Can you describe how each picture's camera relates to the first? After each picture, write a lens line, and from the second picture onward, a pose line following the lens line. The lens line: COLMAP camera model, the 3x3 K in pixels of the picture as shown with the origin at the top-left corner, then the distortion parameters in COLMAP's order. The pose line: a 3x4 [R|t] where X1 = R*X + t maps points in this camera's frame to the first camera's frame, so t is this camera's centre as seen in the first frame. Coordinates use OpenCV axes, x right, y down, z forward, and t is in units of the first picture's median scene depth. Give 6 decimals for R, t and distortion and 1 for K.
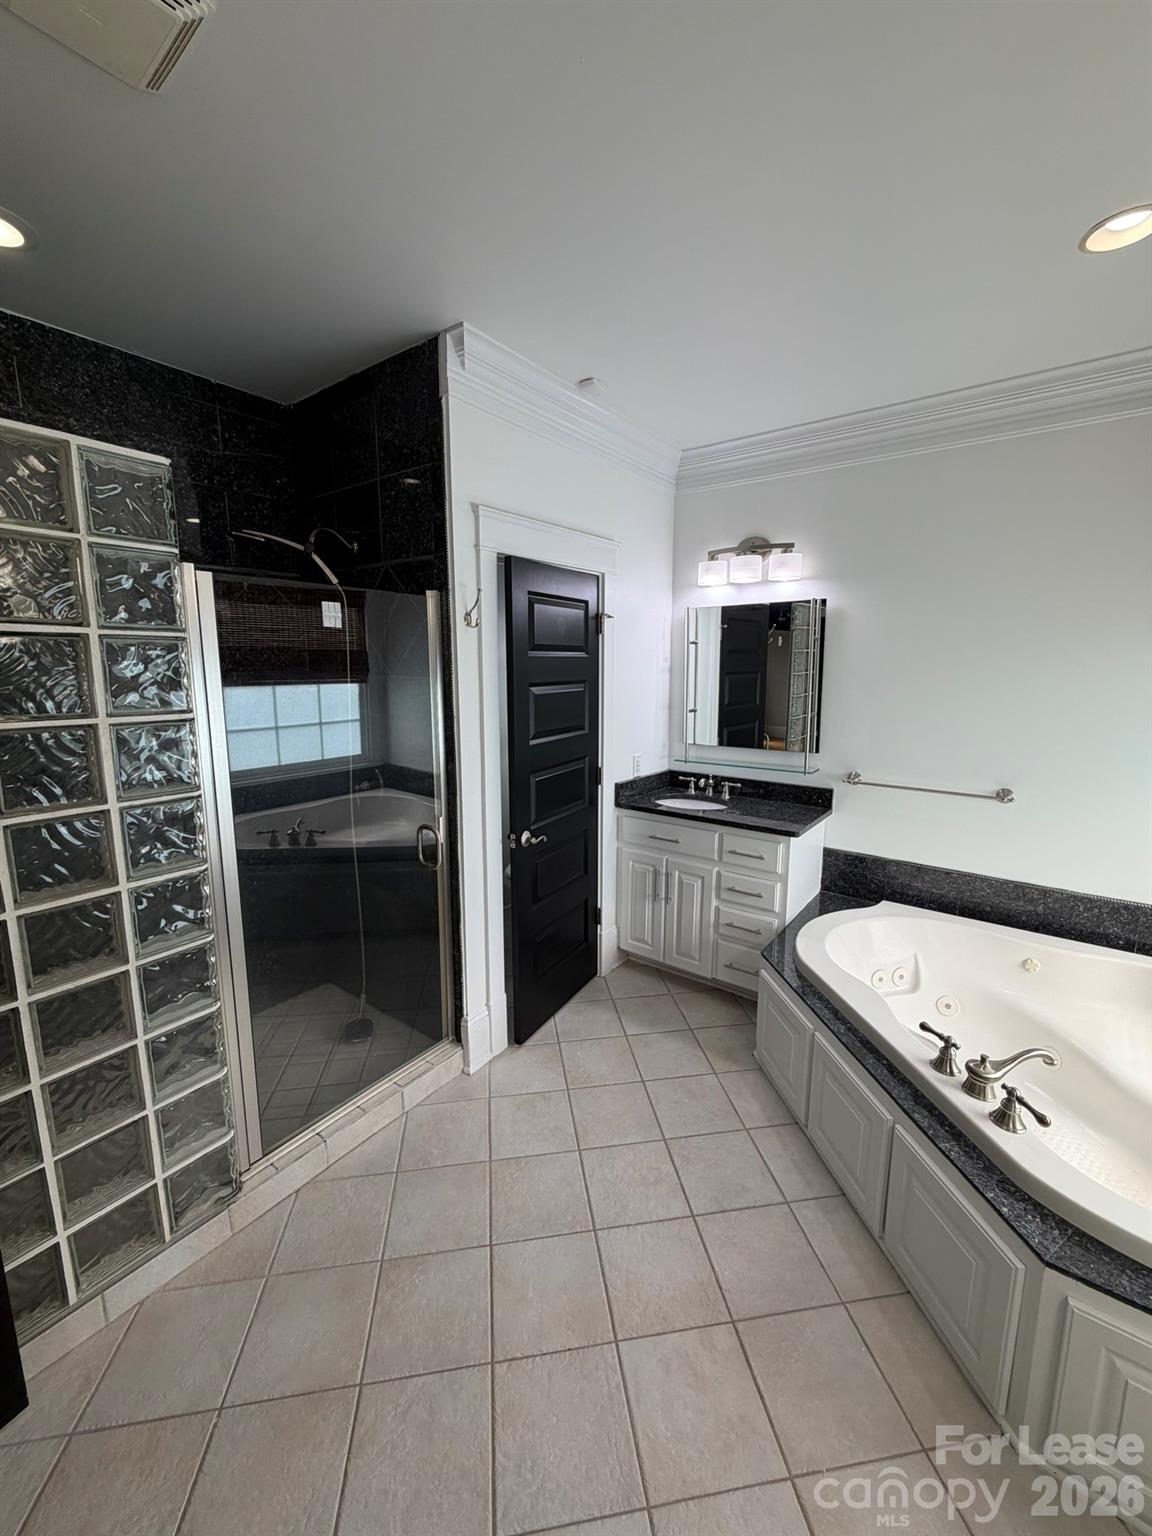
lens RADIAL K [[610.8, 0, 576.7], [0, 610.8, 766.1], [0, 0, 1]] dist [-0.000137, 0.000813]
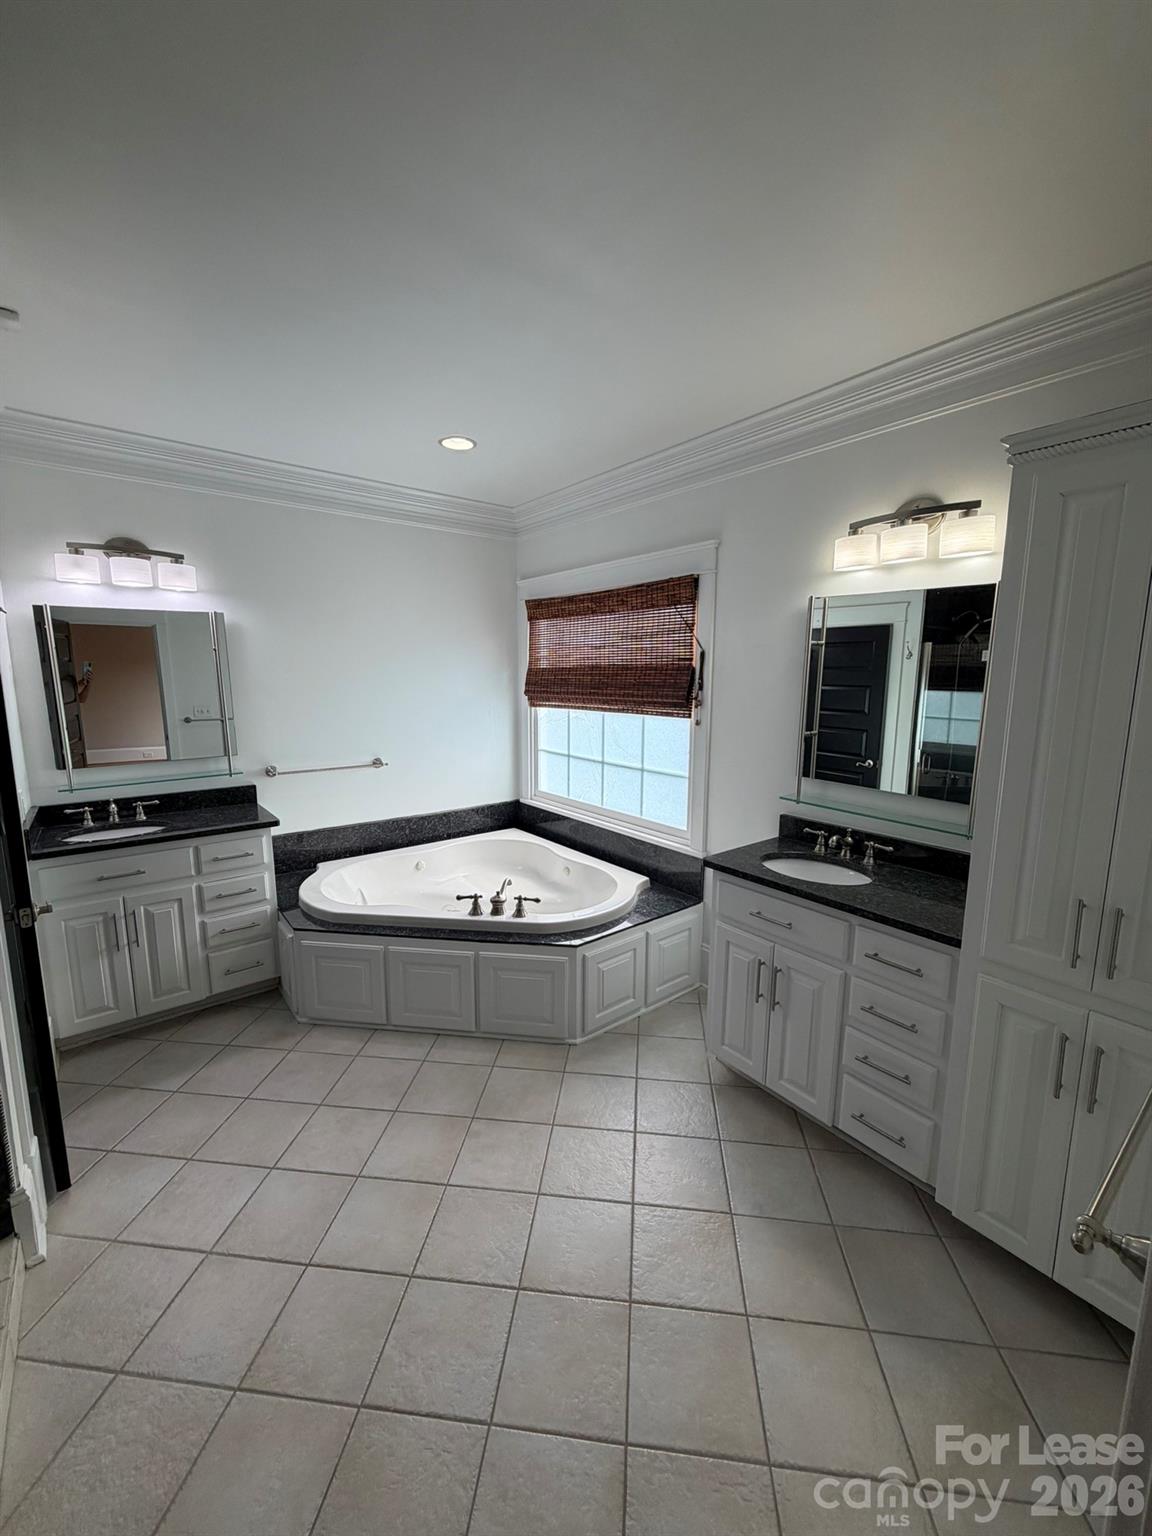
lens RADIAL K [[610.8, 0, 578.8], [0, 610.8, 766.8], [0, 0, 1]] dist [-0.000137, 0.000813]
pose [[0.253895, -0.147949, 0.955850, -0.516463], [0.161070, 0.980901, 0.109042, -0.021701], [-0.953726, 0.126273, 0.272876, 0.133840]]
